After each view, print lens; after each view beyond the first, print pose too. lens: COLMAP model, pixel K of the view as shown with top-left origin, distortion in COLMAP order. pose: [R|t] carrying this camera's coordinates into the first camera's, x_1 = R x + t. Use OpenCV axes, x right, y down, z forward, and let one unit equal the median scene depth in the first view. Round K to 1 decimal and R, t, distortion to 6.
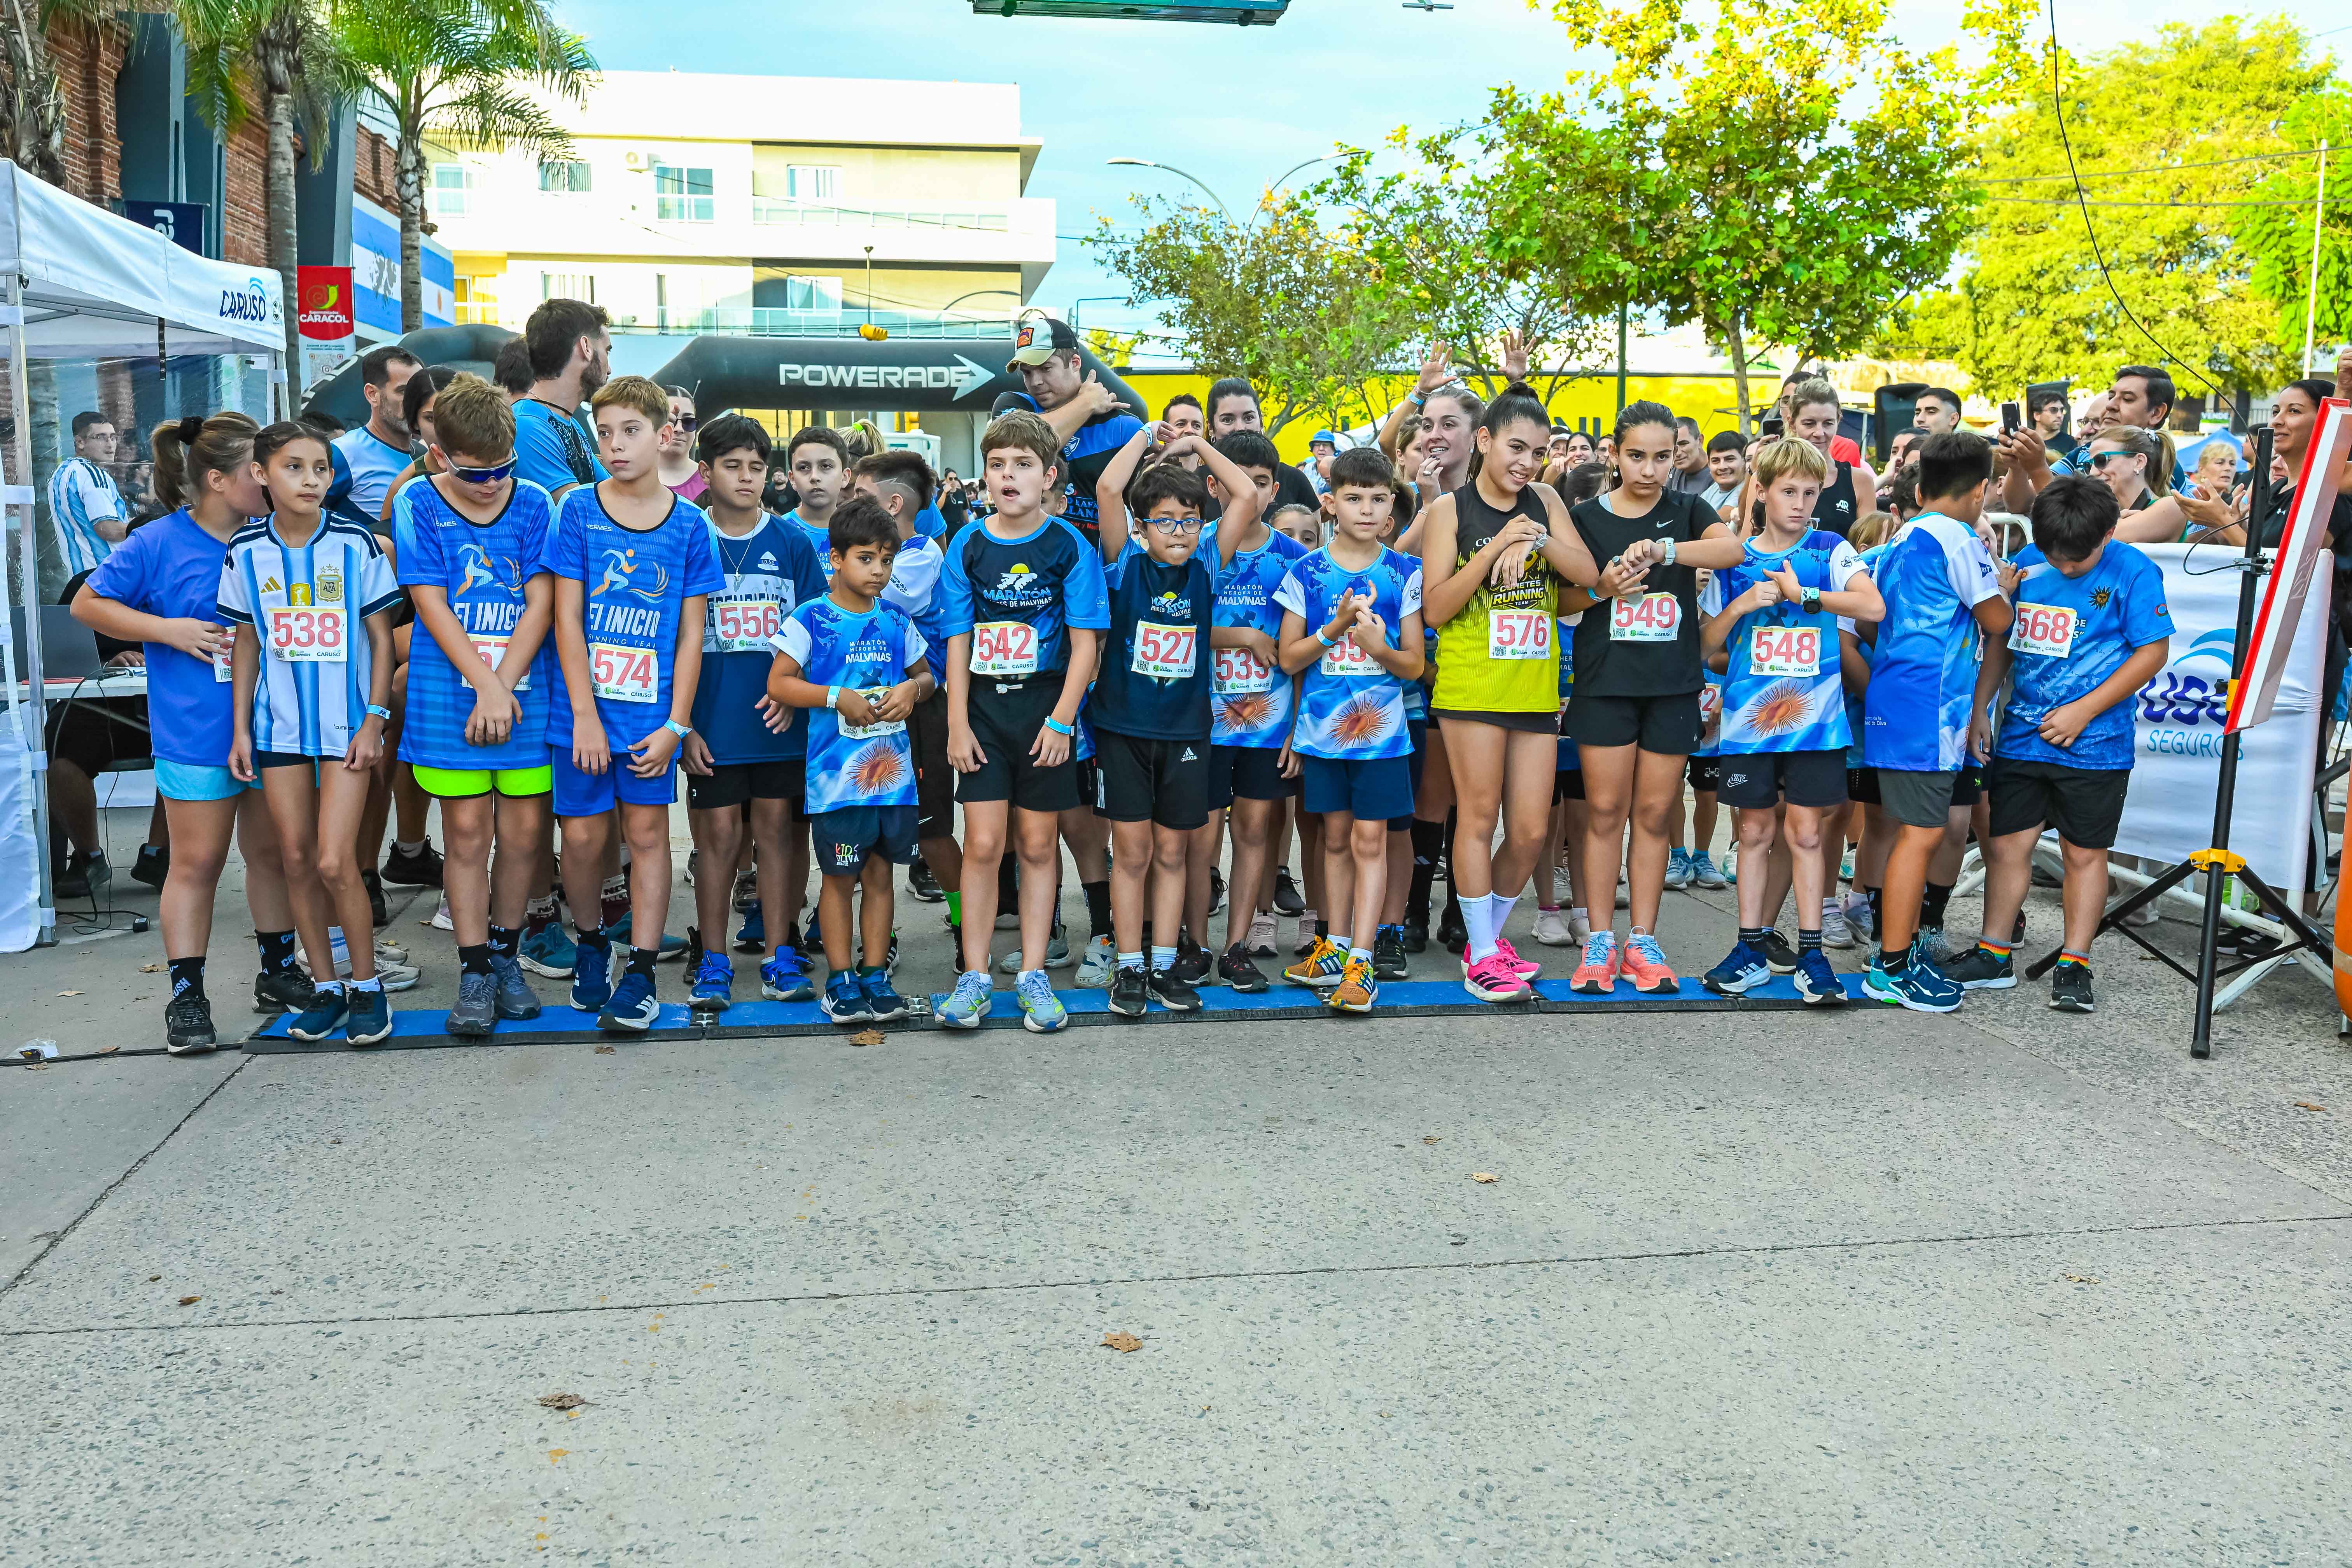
lens RADIAL K [[2174.7, 0, 1176.0], [0, 2174.7, 784.0], [0, 0, 1]] dist [0.007643, -0.010721]
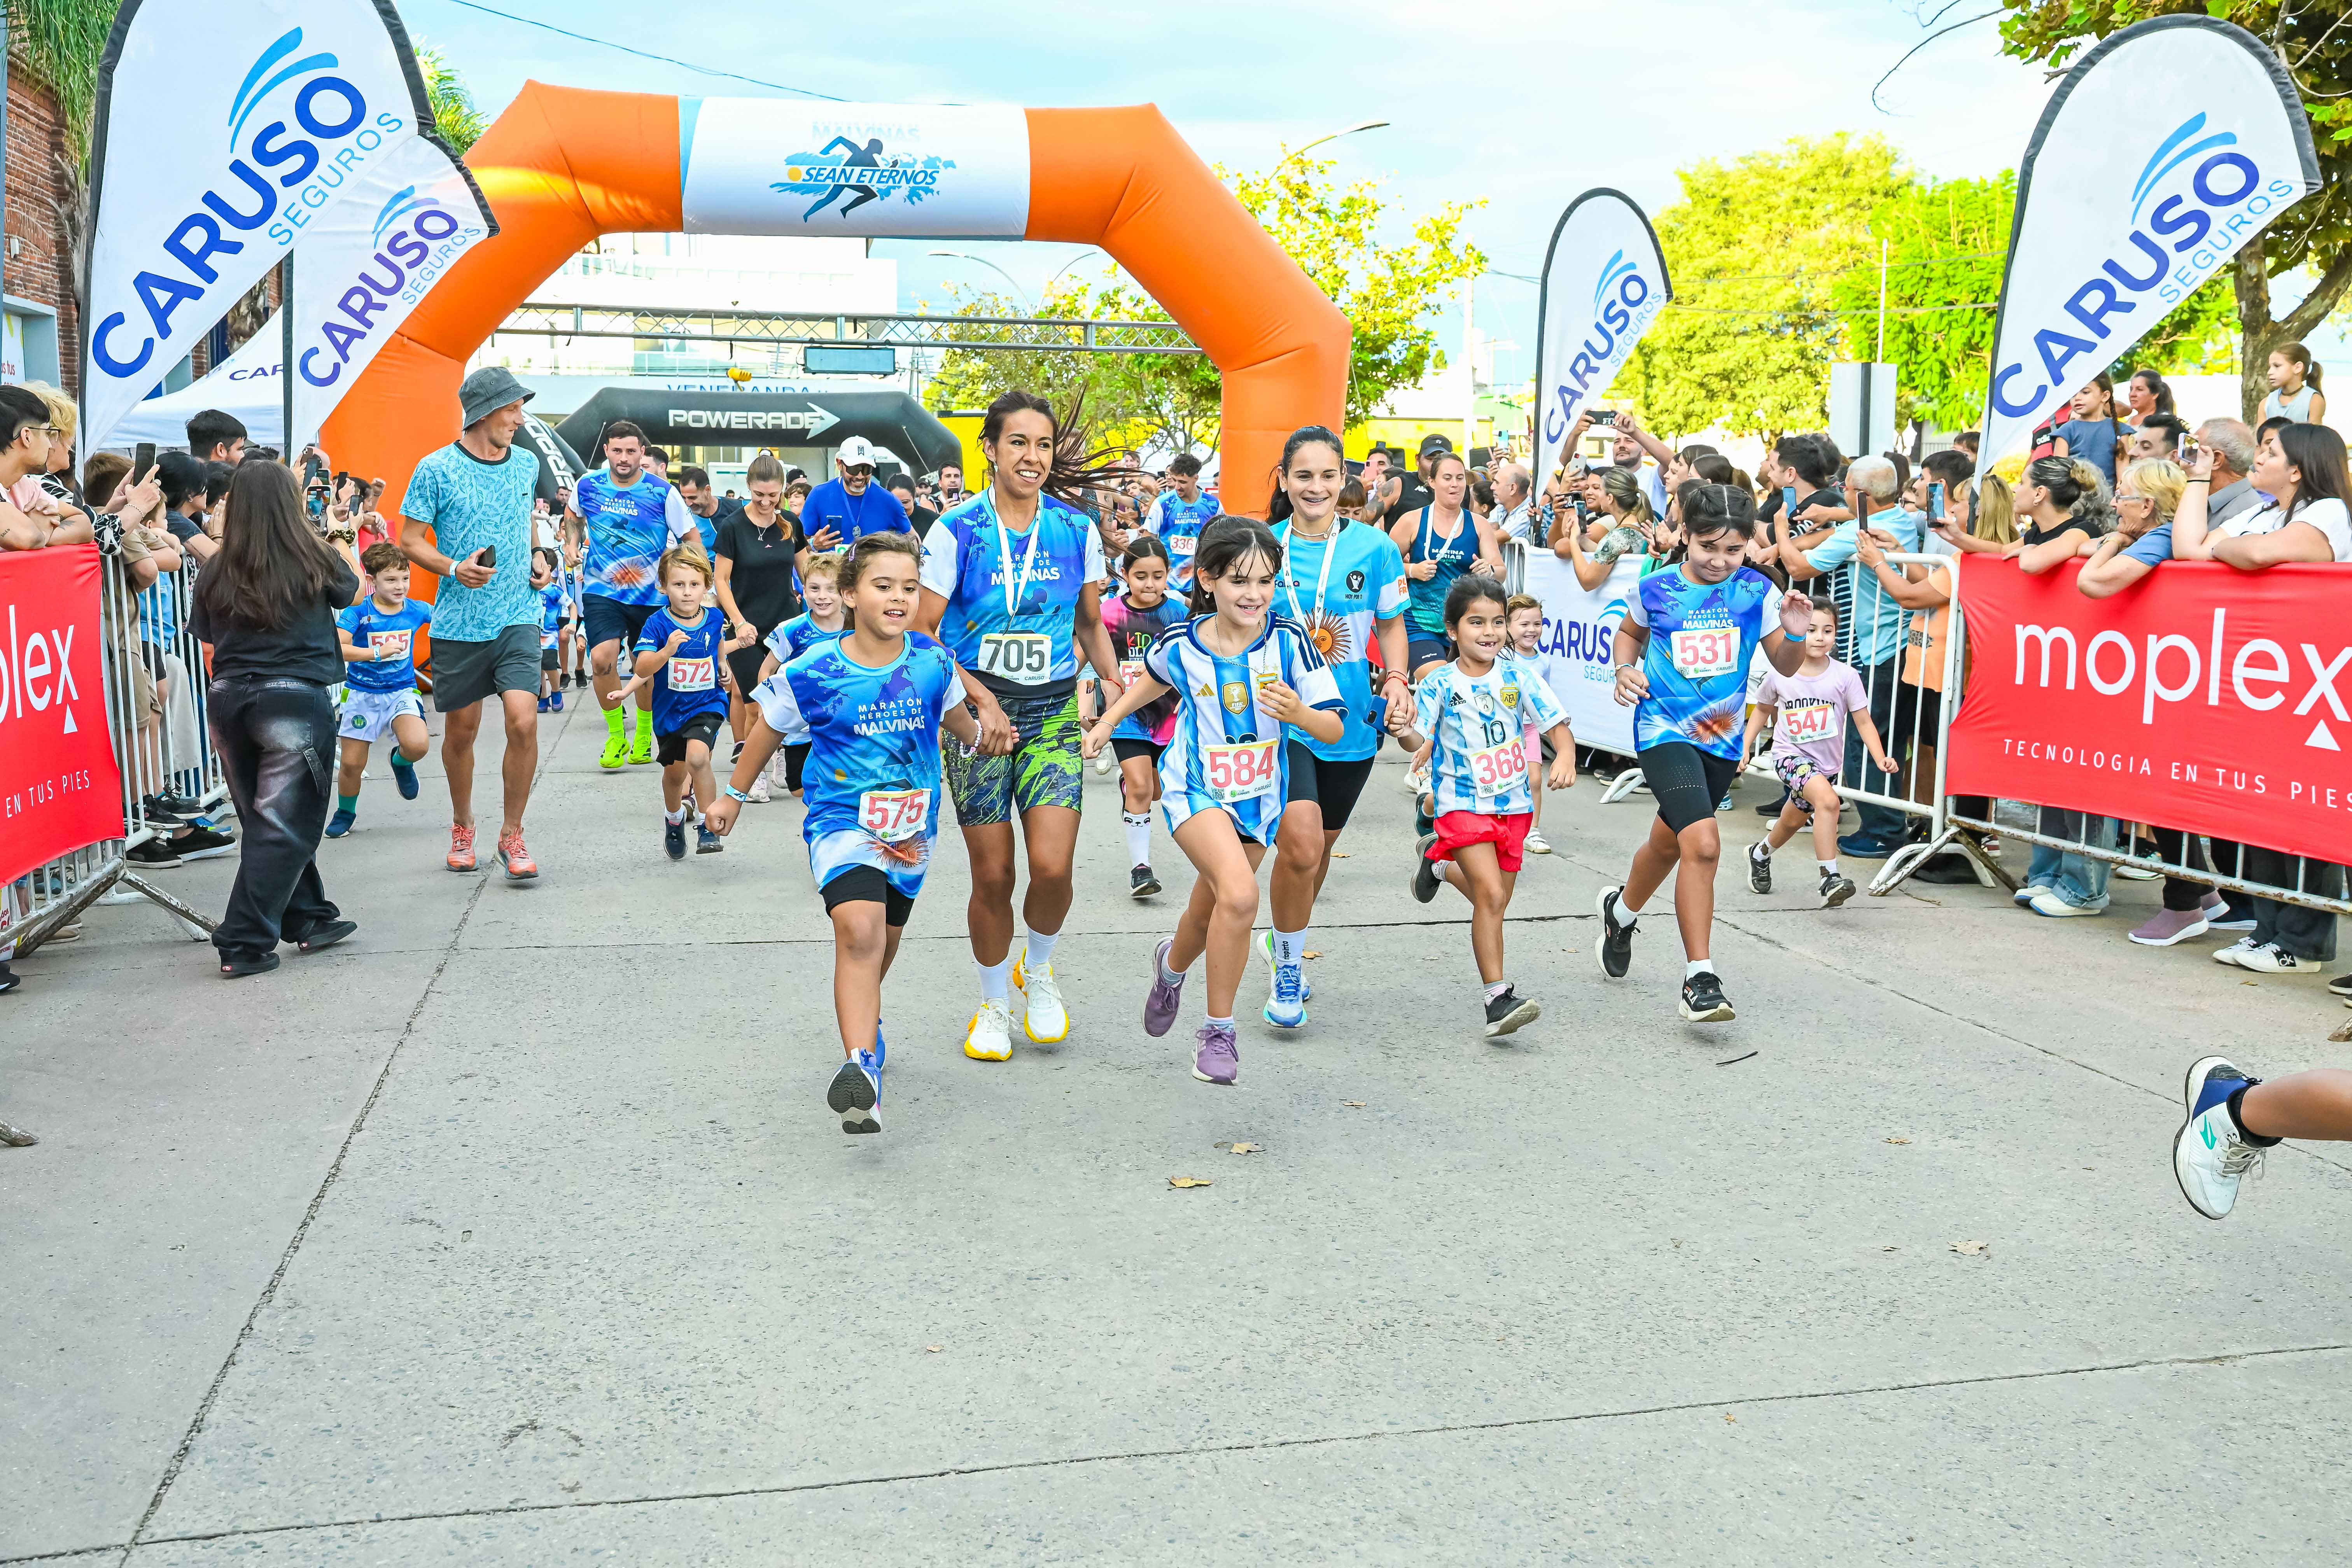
lens RADIAL K [[2204.5, 0, 1188.2], [0, 2204.5, 786.7], [0, 0, 1]] dist [-0.006414, -0.014118]
pose [[0.997743, -0.005549, 0.066913, 0.069701], [0.006097, 0.999949, -0.007990, 0.082891], [-0.066866, 0.008380, 0.997727, -0.638440]]
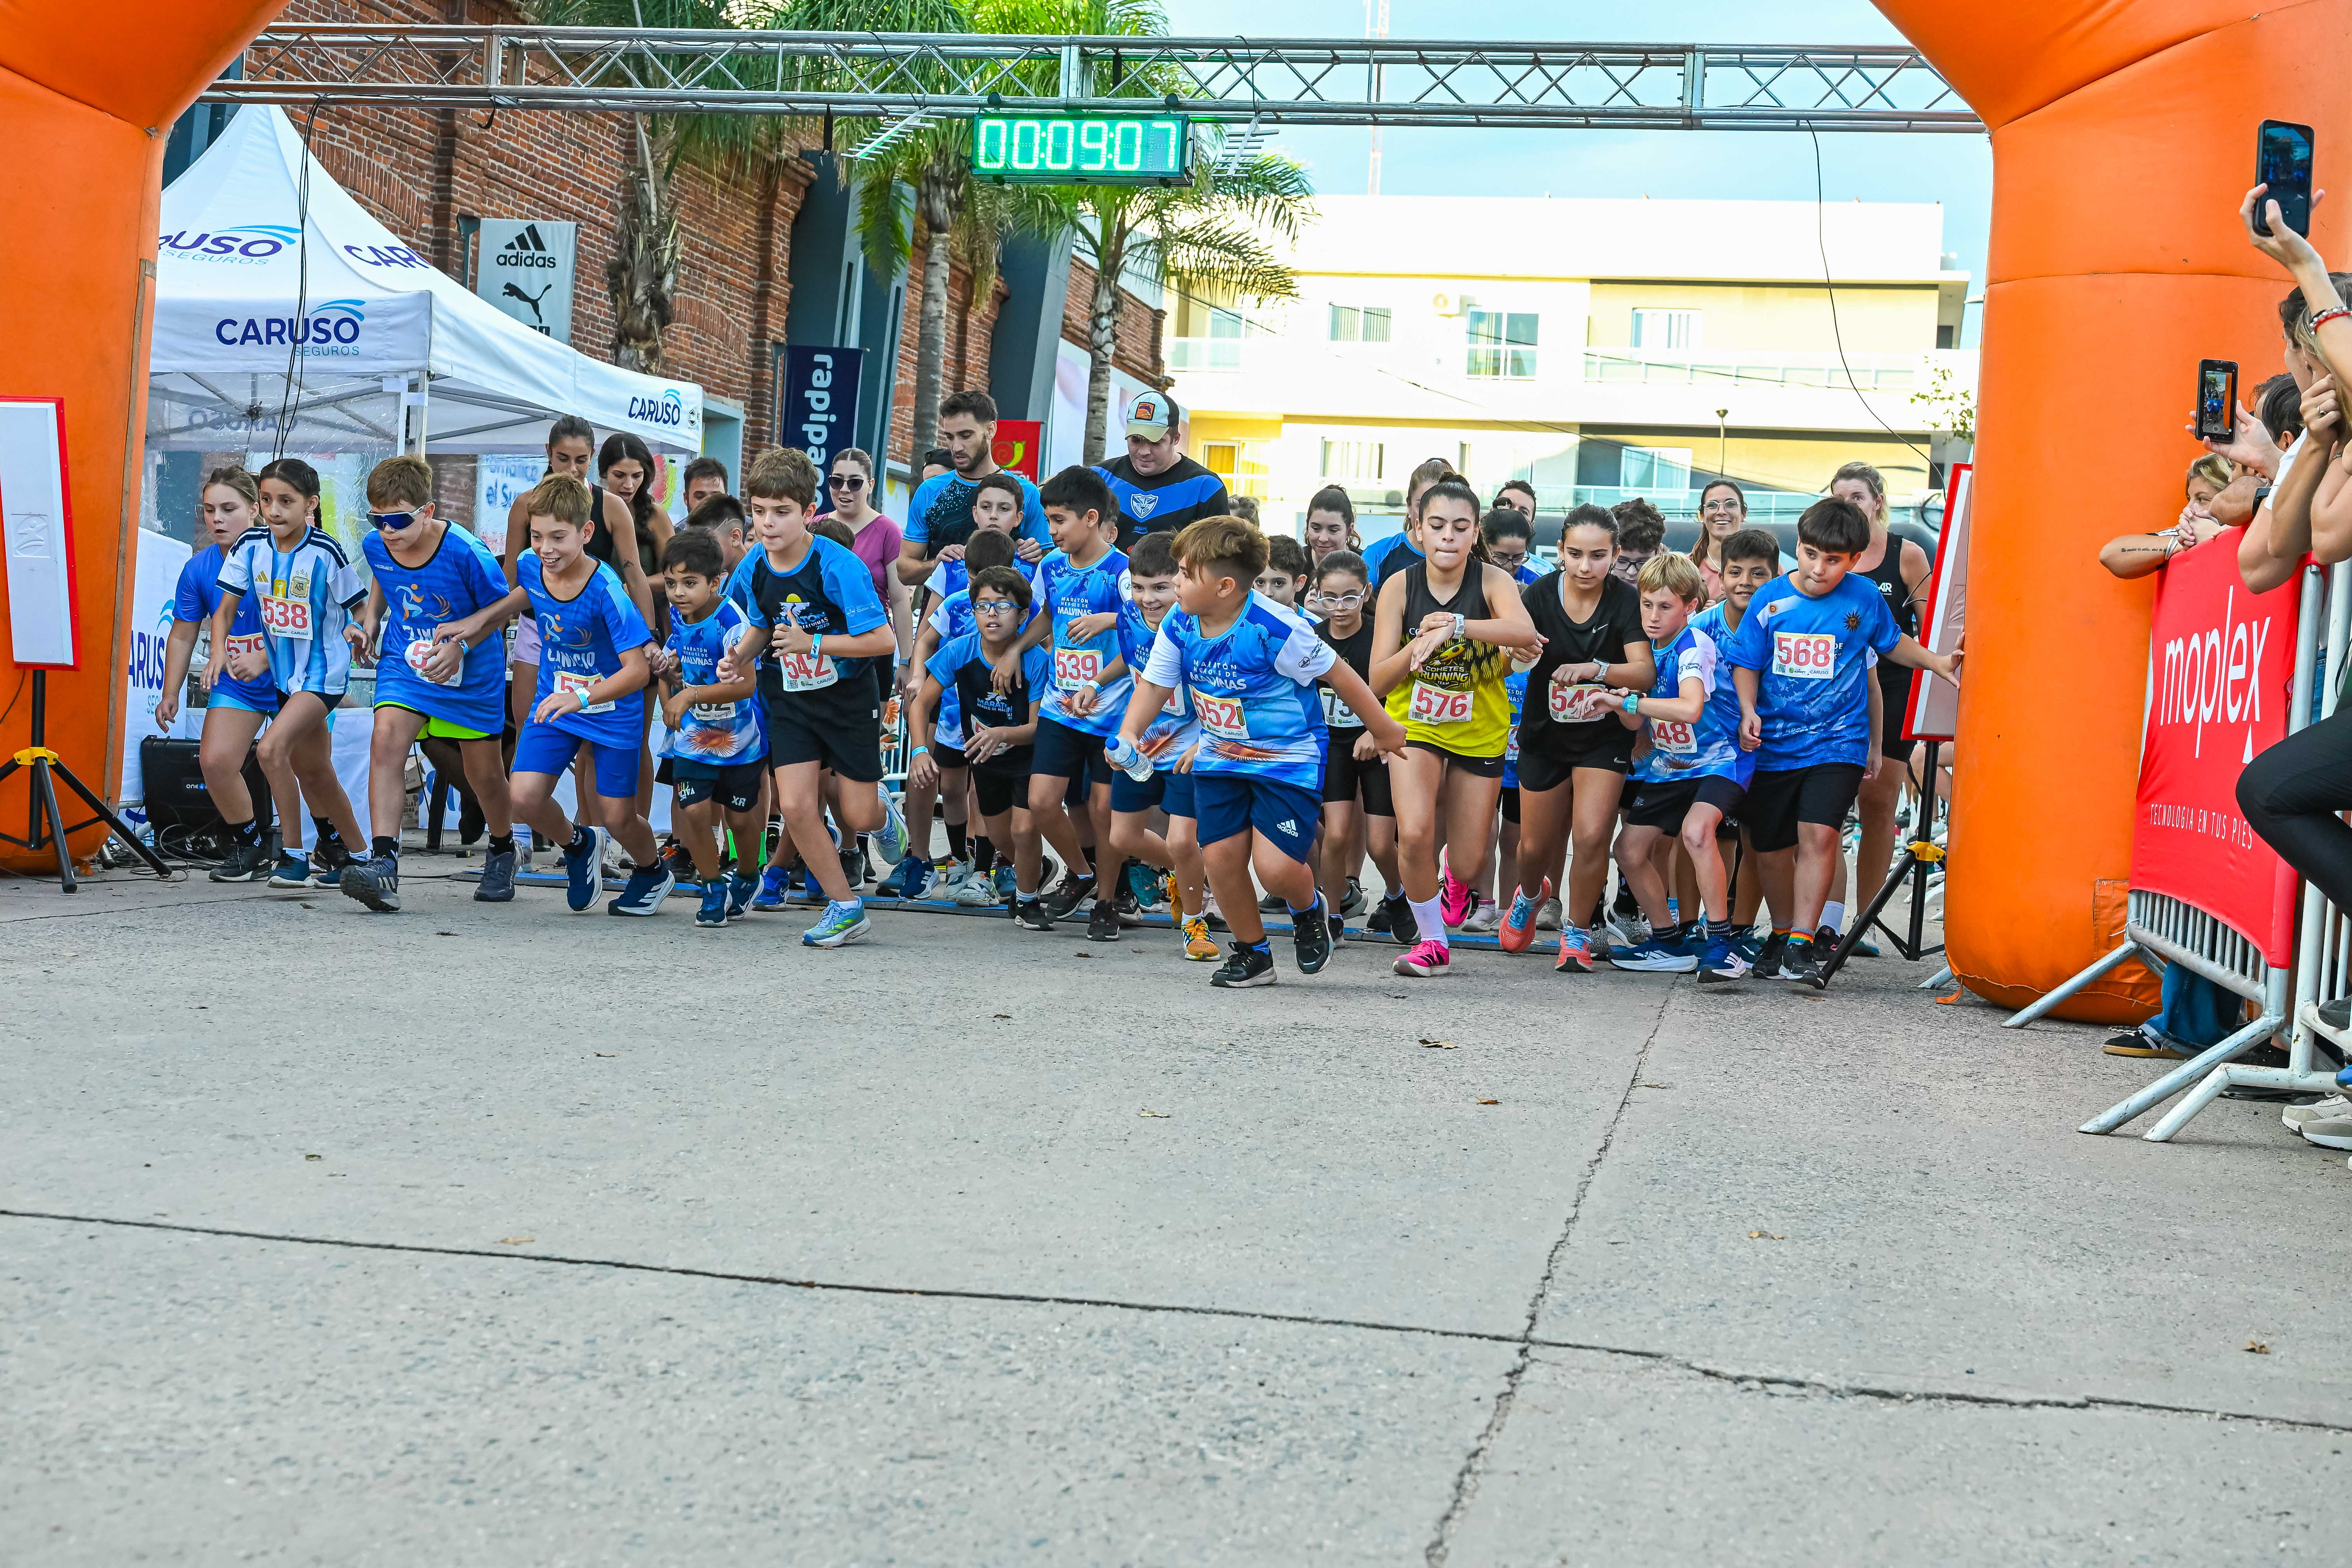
lens RADIAL K [[3047.9, 0, 1182.5], [0, 3047.9, 789.0], [0, 0, 1]] dist [-0.007656, -0.015509]
pose [[0.937187, 0.049534, -0.345292, 0.193184], [-0.091129, 0.990258, -0.105285, 0.061083], [0.336713, 0.130138, 0.932571, -0.196793]]
